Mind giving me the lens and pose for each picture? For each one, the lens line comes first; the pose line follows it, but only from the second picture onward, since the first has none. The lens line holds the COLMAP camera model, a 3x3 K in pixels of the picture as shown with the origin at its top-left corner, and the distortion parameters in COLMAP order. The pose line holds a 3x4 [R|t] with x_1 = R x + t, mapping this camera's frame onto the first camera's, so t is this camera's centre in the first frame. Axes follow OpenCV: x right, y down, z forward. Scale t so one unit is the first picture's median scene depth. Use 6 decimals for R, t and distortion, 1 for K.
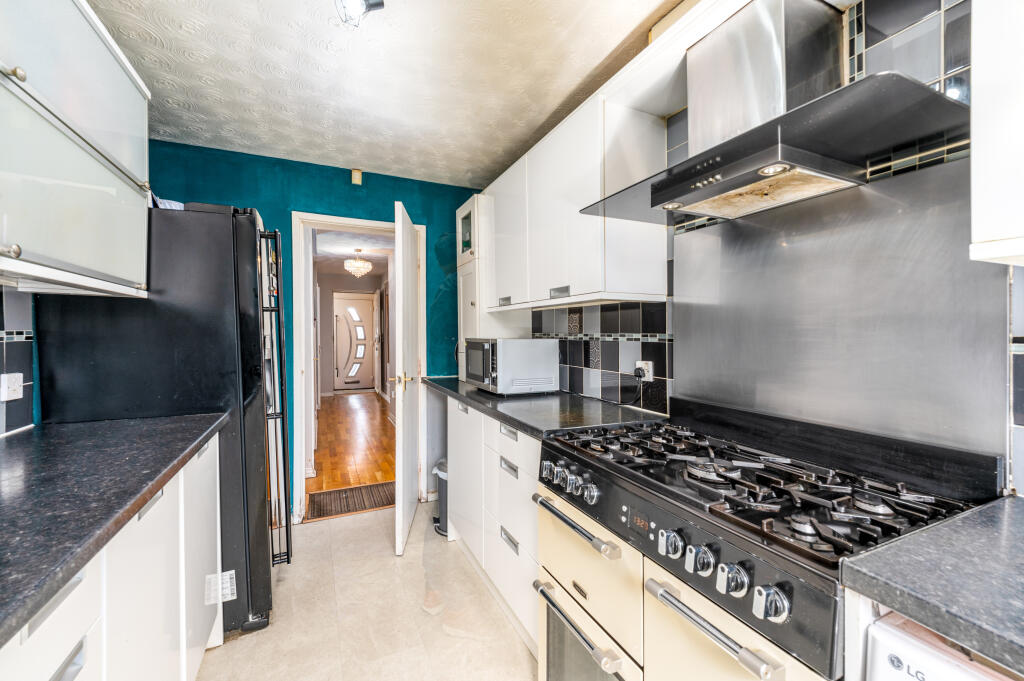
lens RADIAL K [[421.0, 0, 513.6], [0, 421.0, 345.9], [0, 0, 1]] dist [0.001625, -0.000459]
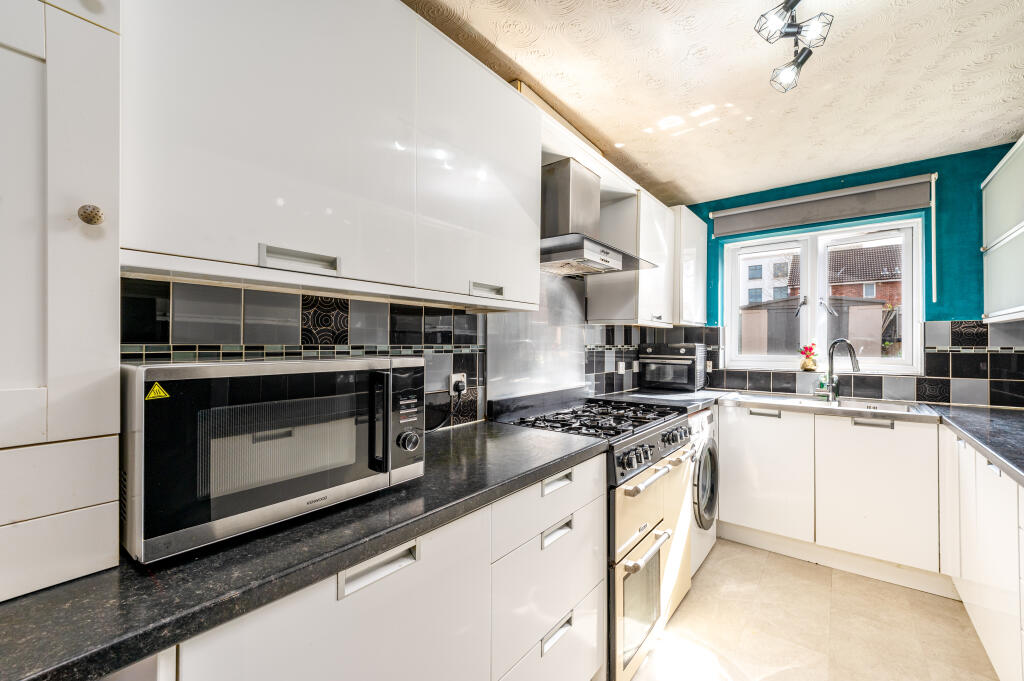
lens RADIAL K [[421.0, 0, 513.6], [0, 421.0, 345.9], [0, 0, 1]] dist [0.001625, -0.000459]
pose [[-0.456446, -0.011047, 0.889683, -0.584603], [0.020655, 0.999522, 0.023008, -0.045437], [-0.889511, 0.028878, -0.456000, 1.308586]]
